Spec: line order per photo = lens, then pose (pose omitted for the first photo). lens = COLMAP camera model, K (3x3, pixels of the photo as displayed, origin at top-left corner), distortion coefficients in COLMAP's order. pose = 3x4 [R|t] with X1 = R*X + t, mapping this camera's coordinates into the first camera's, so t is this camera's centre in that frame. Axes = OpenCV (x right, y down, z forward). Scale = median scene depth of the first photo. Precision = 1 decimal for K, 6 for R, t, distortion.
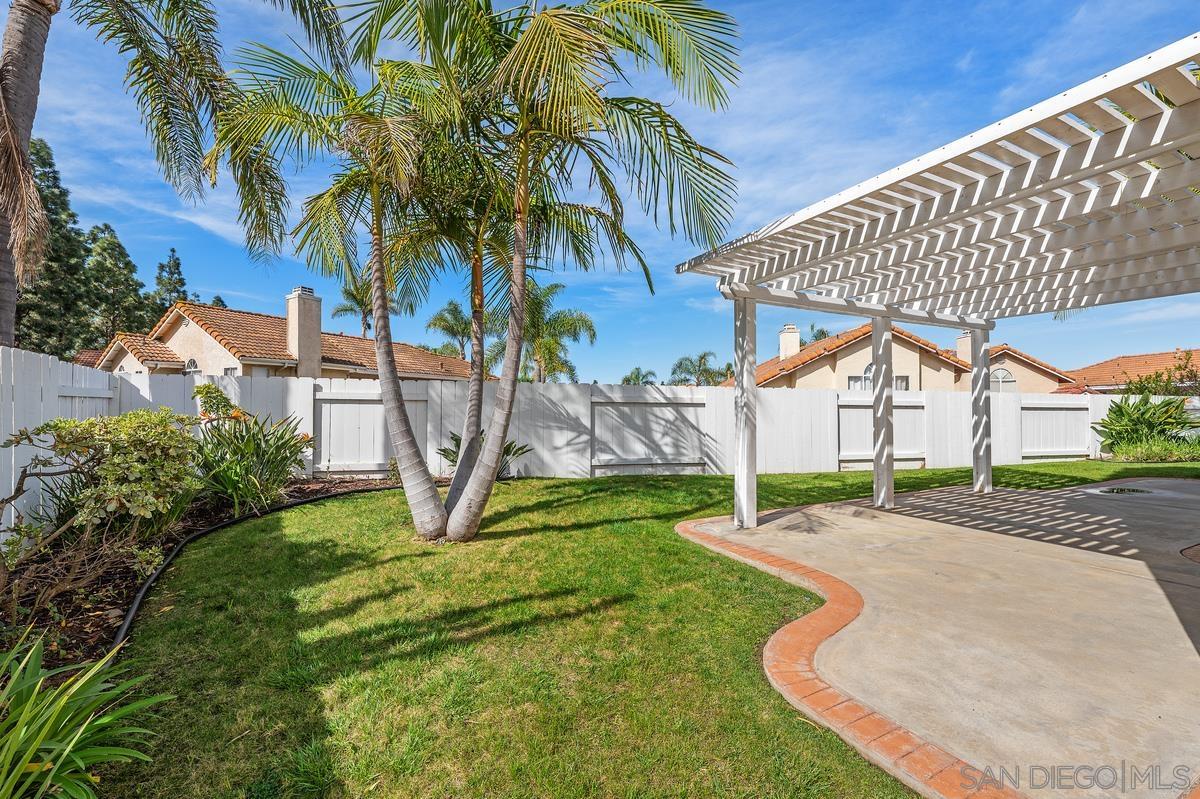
lens RADIAL K [[499.1, 0, 608.8], [0, 499.1, 386.5], [0, 0, 1]] dist [-0.000218, -0.000042]
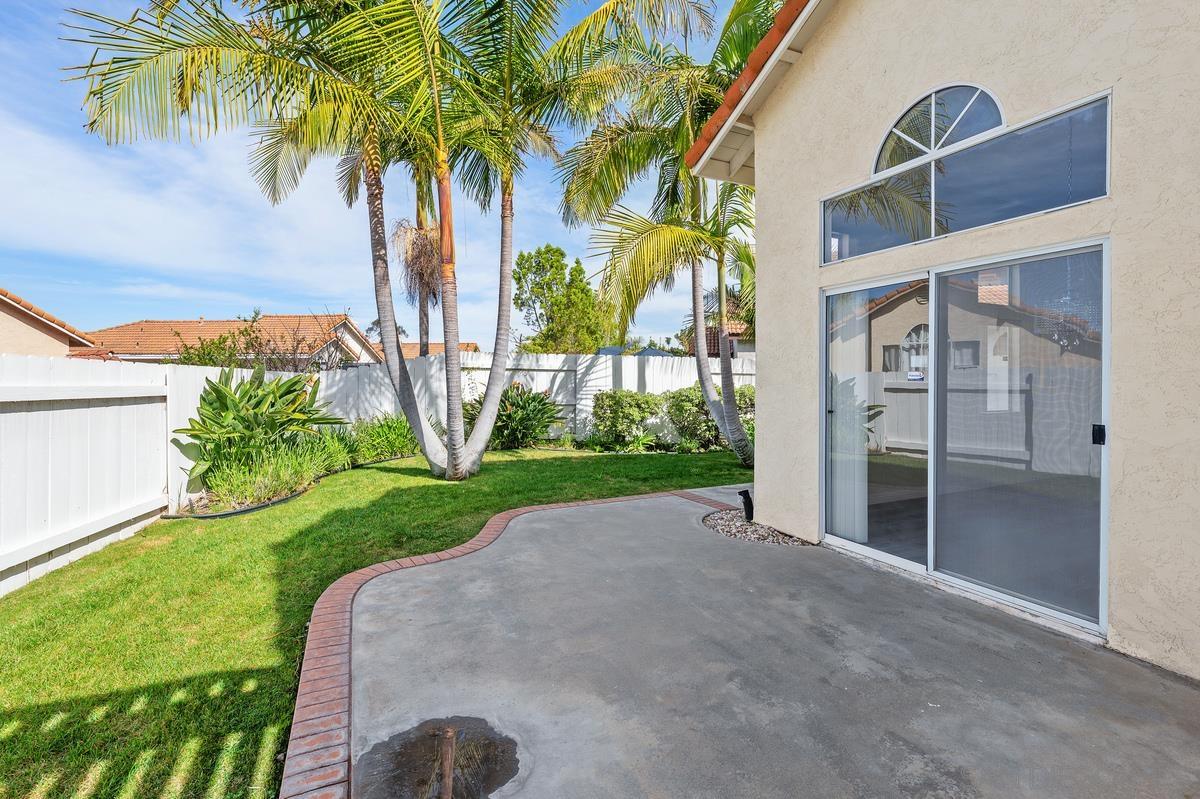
lens RADIAL K [[539.0, 0, 602.9], [0, 539.0, 385.2], [0, 0, 1]] dist [0.000509, 0.000143]
pose [[0.030731, -0.007768, 0.999498, 0.867949], [-0.043559, 0.999009, 0.009103, 0.022382], [-0.998578, -0.043817, 0.030362, 1.043600]]
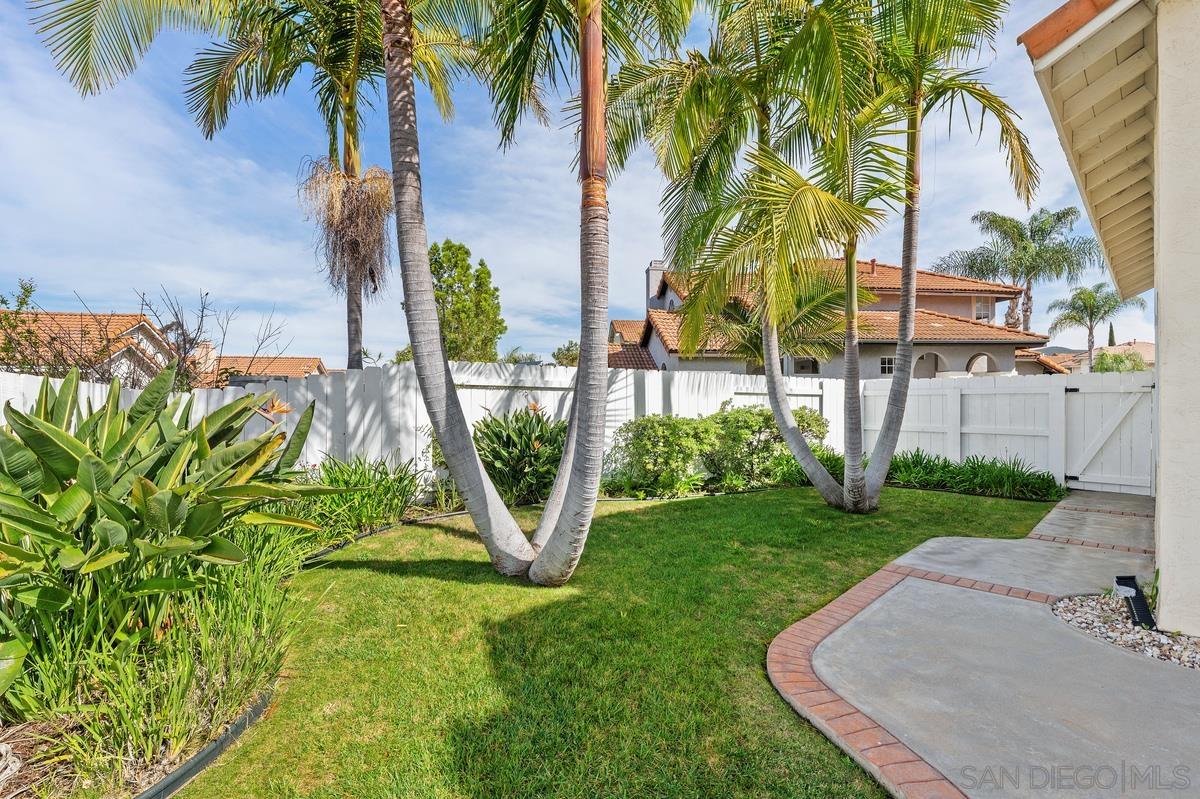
lens RADIAL K [[528.7, 0, 600.0], [0, 528.7, 399.5], [0, 0, 1]] dist [0.003623, 0.000631]
pose [[-0.273524, 0.004770, 0.961853, 1.355737], [-0.035832, 0.999243, -0.015145, 0.036958], [-0.961198, -0.038608, -0.273146, 1.487328]]
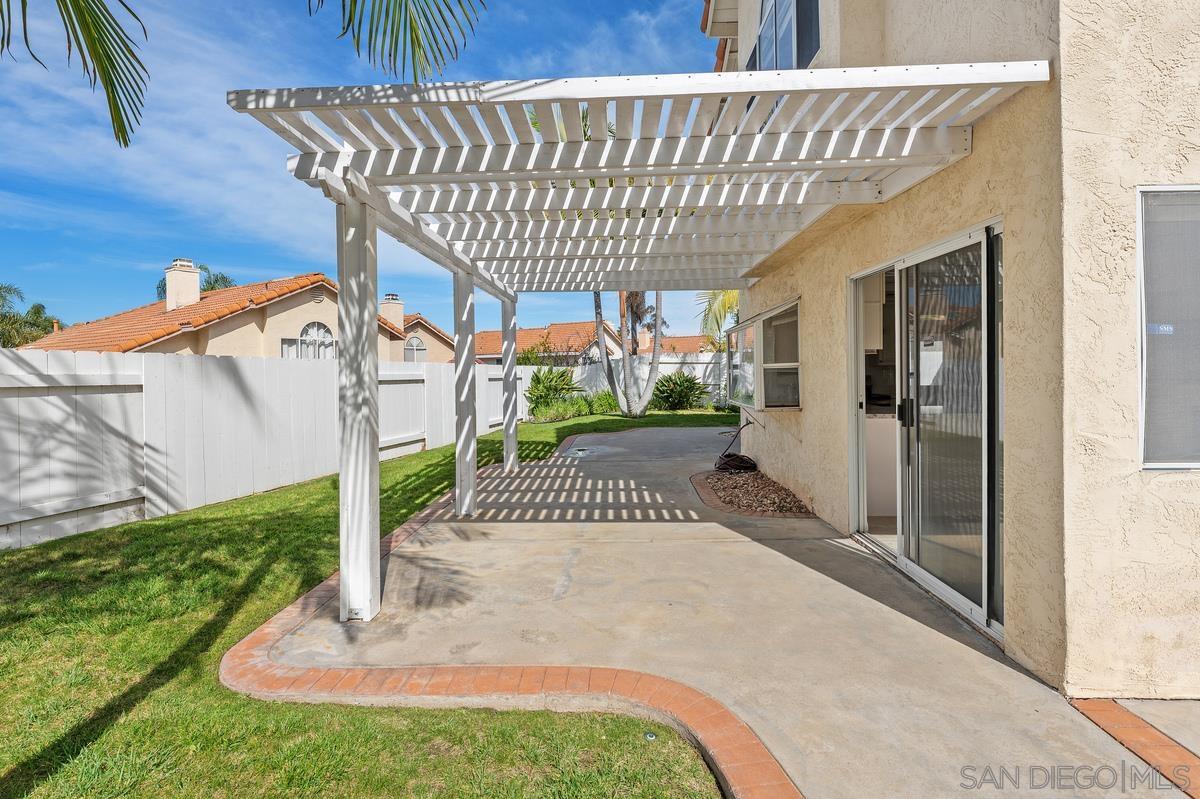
lens RADIAL K [[553.7, 0, 592.1], [0, 553.7, 370.5], [0, 0, 1]] dist [-0.000304, -0.000303]
pose [[0.495624, -0.006150, 0.868515, -0.109083], [-0.028900, 0.999304, 0.023568, -0.013550], [-0.868056, -0.036781, 0.495102, 0.394994]]
